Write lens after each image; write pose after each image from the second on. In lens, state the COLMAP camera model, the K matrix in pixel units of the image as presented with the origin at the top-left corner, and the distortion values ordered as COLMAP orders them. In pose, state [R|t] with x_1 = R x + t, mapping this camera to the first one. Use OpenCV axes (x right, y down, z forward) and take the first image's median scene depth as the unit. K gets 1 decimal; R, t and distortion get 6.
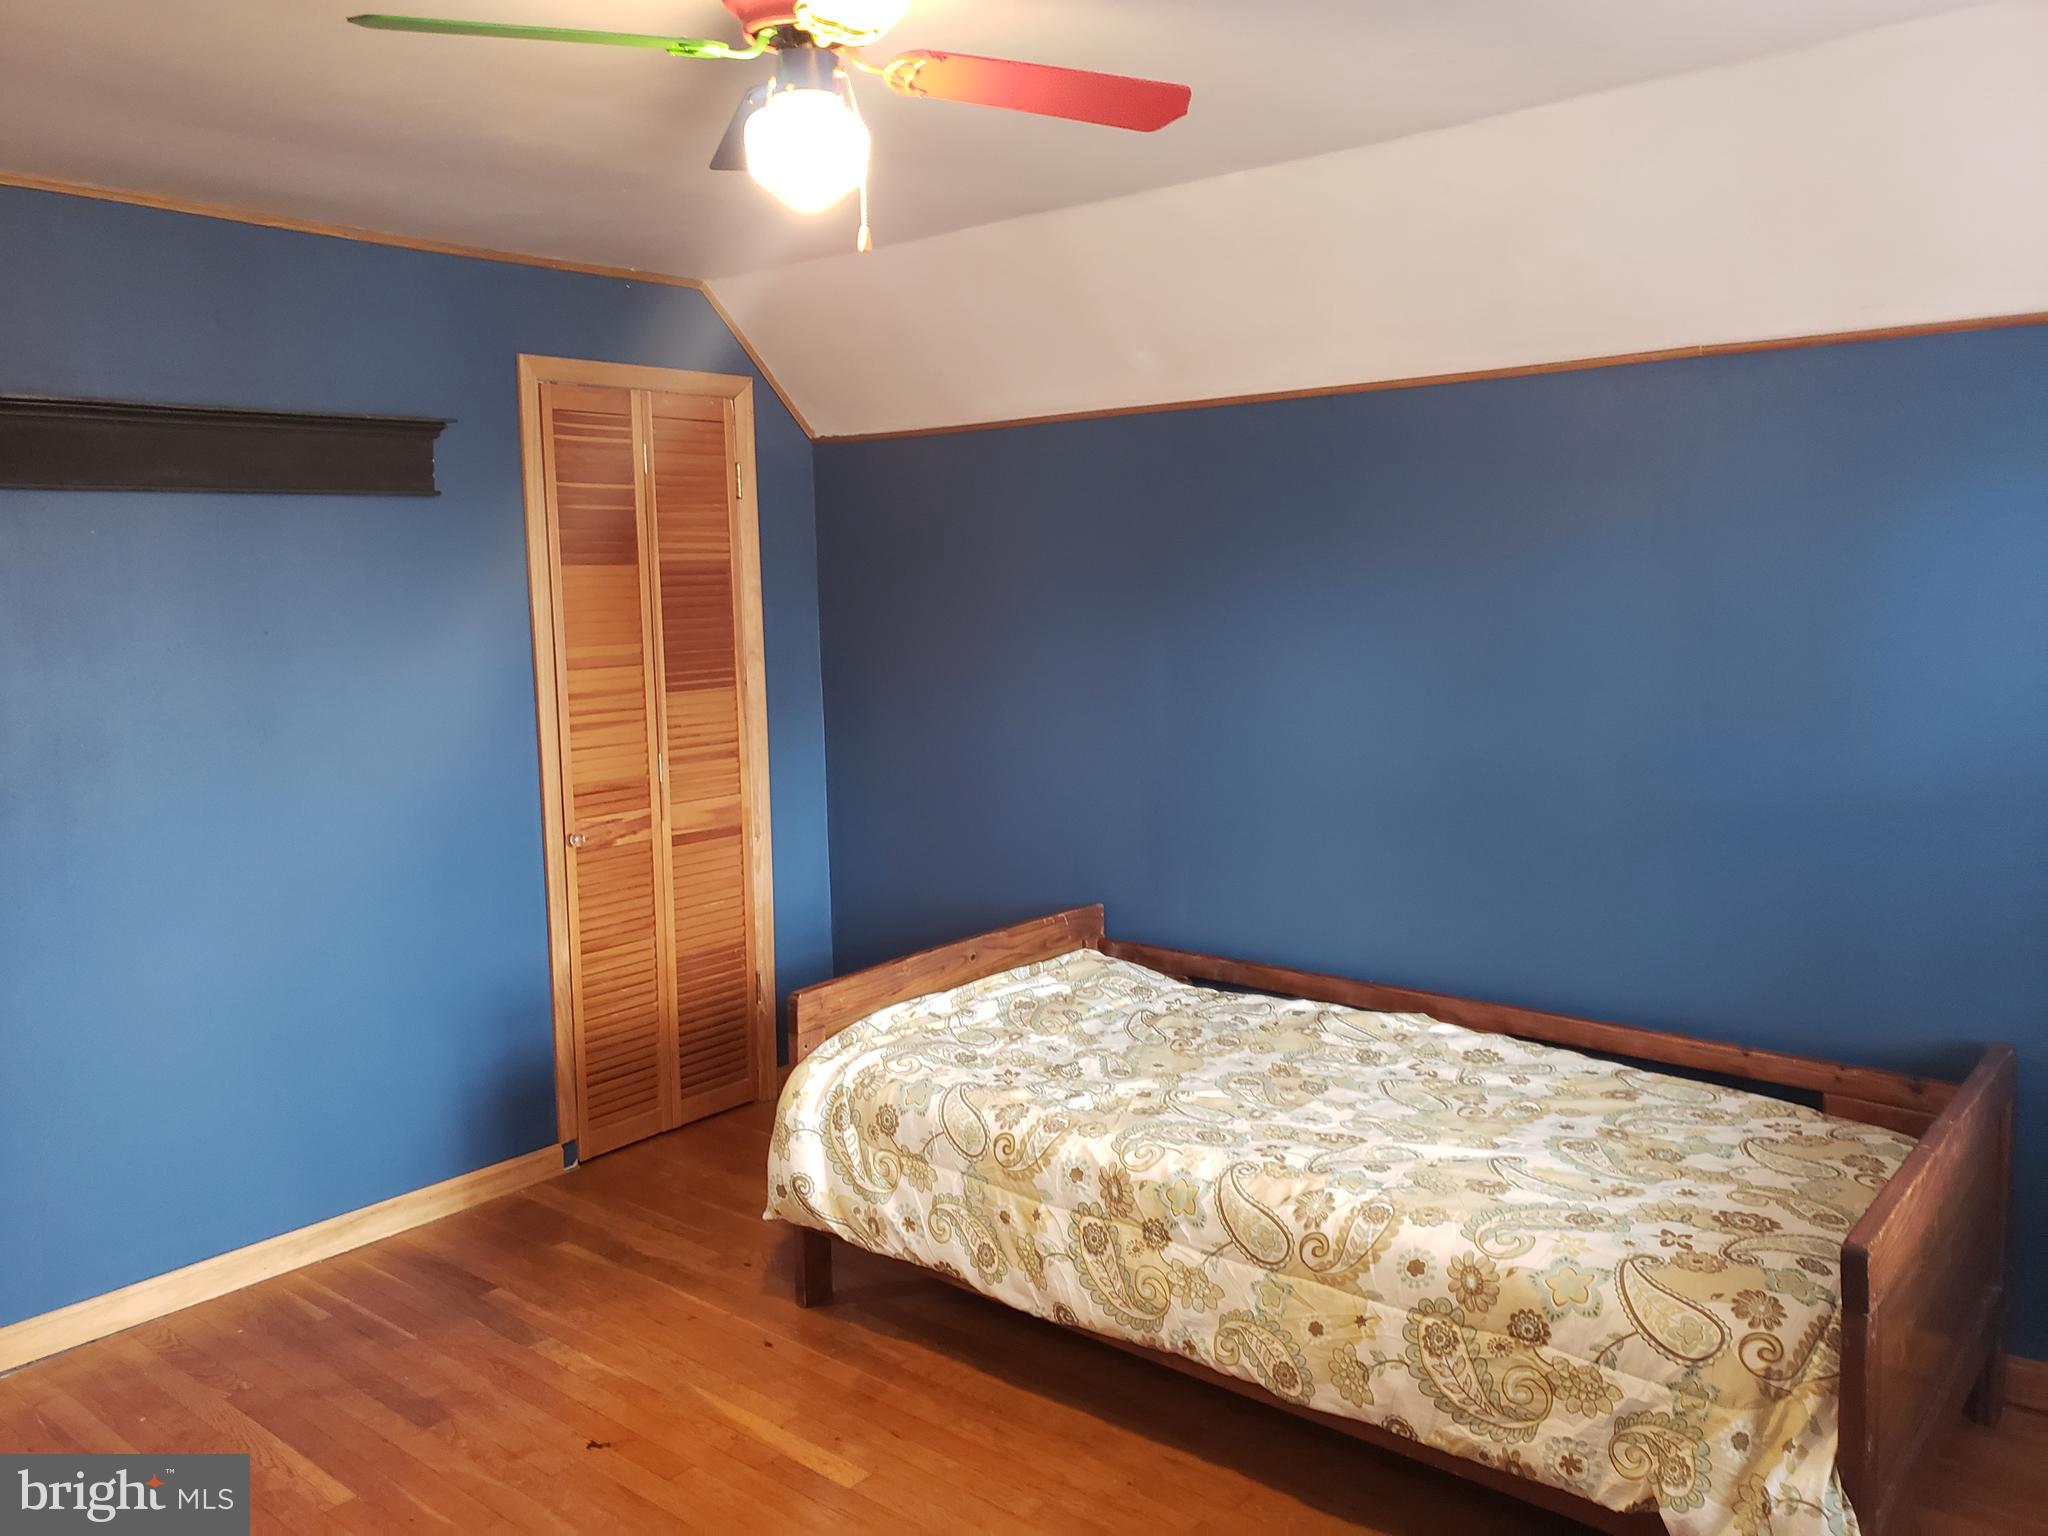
lens RADIAL K [[1594.3, 0, 1014.0], [0, 1594.3, 772.4], [0, 0, 1]] dist [0.065332, -0.057166]
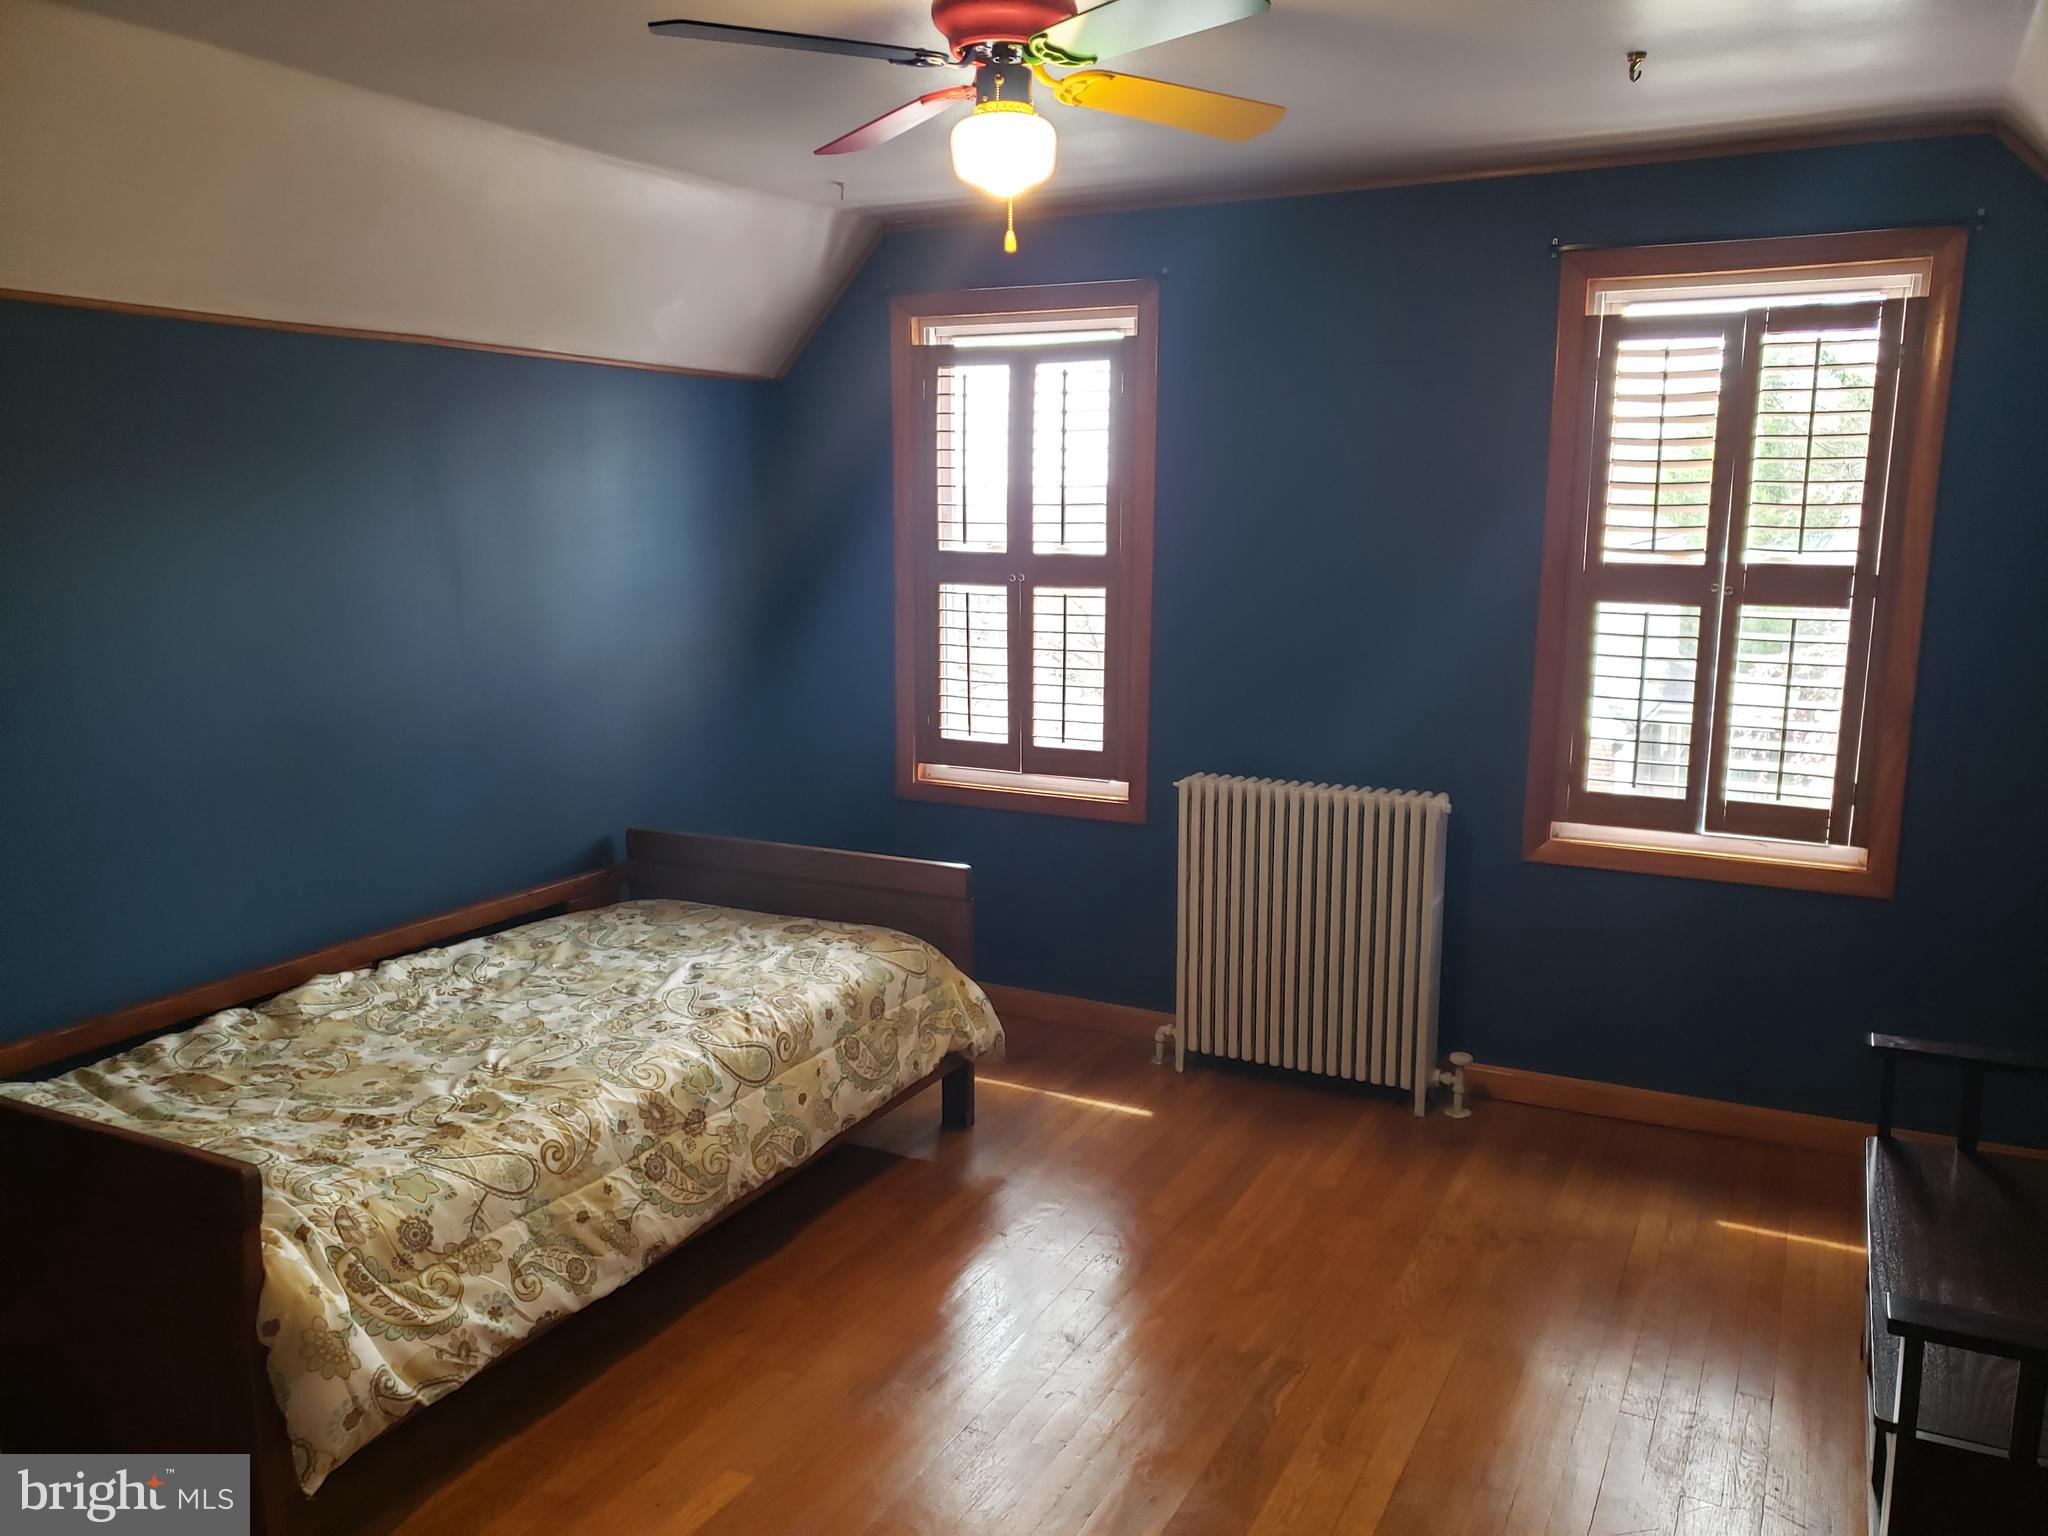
lens RADIAL K [[1594.3, 0, 1020.5], [0, 1594.3, 765.6], [0, 0, 1]] dist [0.065332, -0.057166]
pose [[-0.215207, -0.145996, 0.965594, -0.968991], [0.133078, 0.975154, 0.177101, -0.118087], [-0.967458, 0.166613, -0.190431, 0.919050]]
